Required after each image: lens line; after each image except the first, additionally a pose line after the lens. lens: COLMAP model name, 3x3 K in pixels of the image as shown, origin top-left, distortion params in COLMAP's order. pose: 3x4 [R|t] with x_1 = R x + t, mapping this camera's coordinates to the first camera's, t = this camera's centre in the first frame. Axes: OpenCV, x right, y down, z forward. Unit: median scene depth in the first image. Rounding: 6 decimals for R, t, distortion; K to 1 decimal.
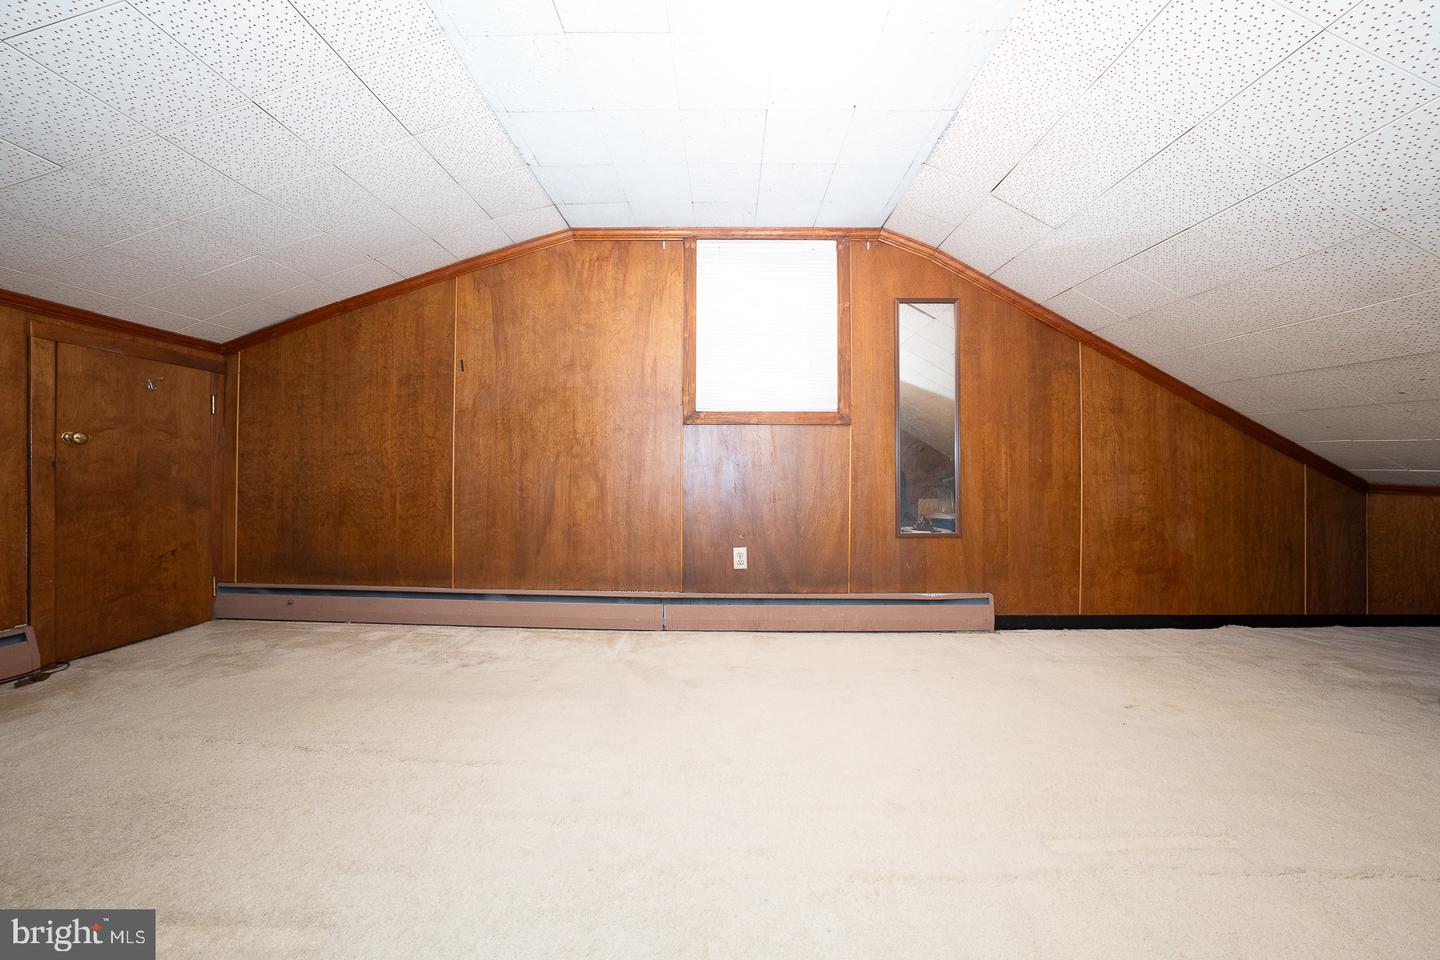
lens RADIAL K [[496.6, 0, 719.4], [0, 496.6, 471.2], [0, 0, 1]] dist [-0.017830, 0.003461]
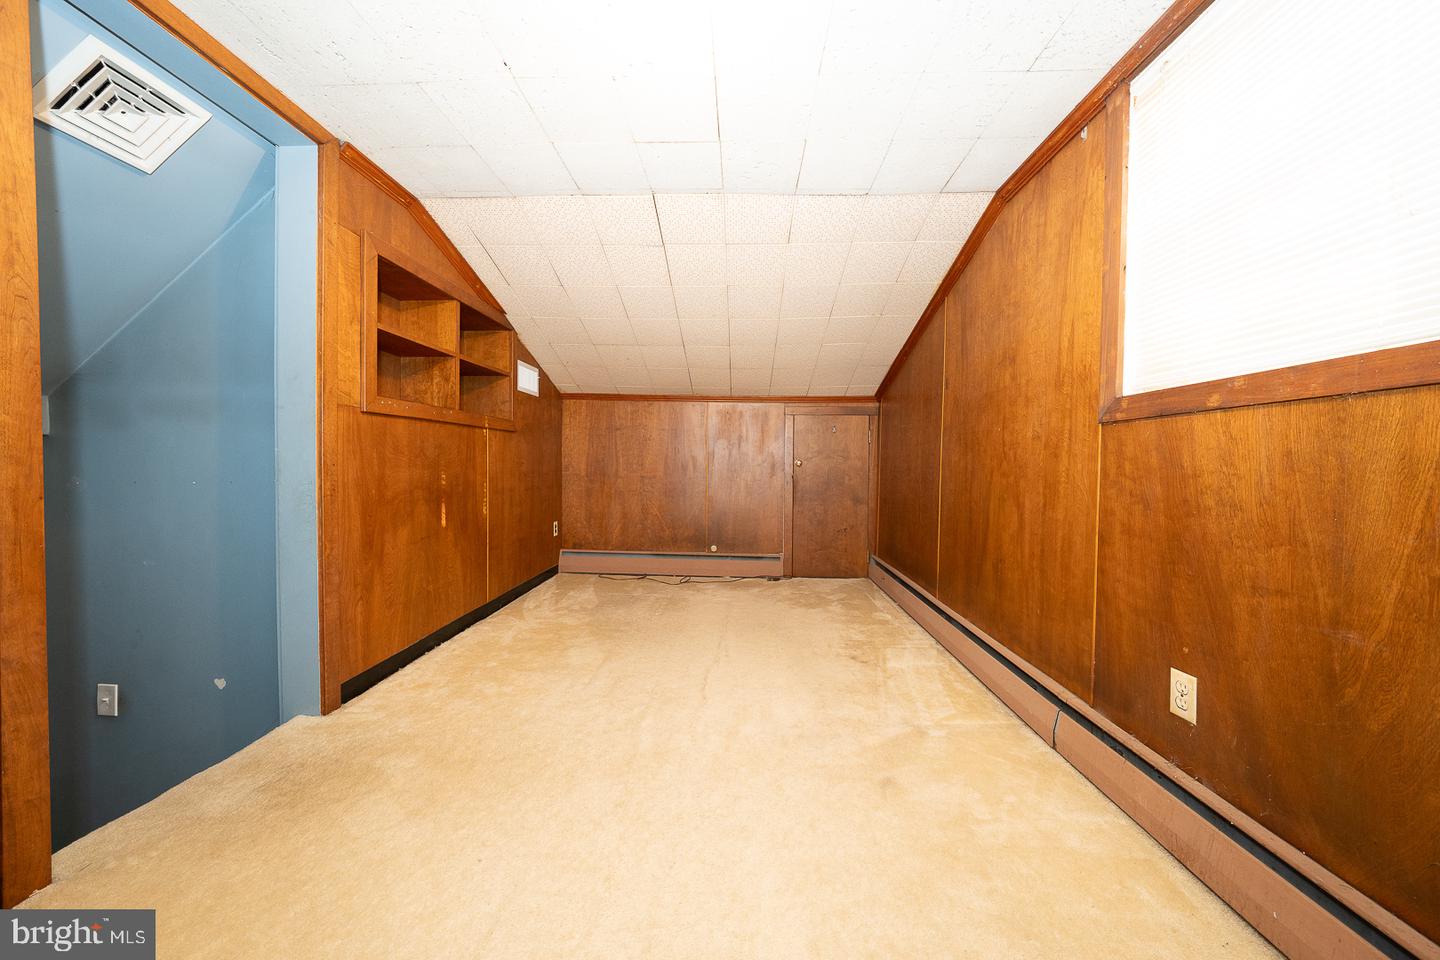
lens RADIAL K [[496.6, 0, 722.4], [0, 496.6, 473.3], [0, 0, 1]] dist [-0.017830, 0.003461]
pose [[-0.013861, 0.013294, -0.999816, 0.512377], [-0.005150, 0.999897, 0.013366, -0.040991], [0.999891, 0.005334, -0.013791, 0.565194]]
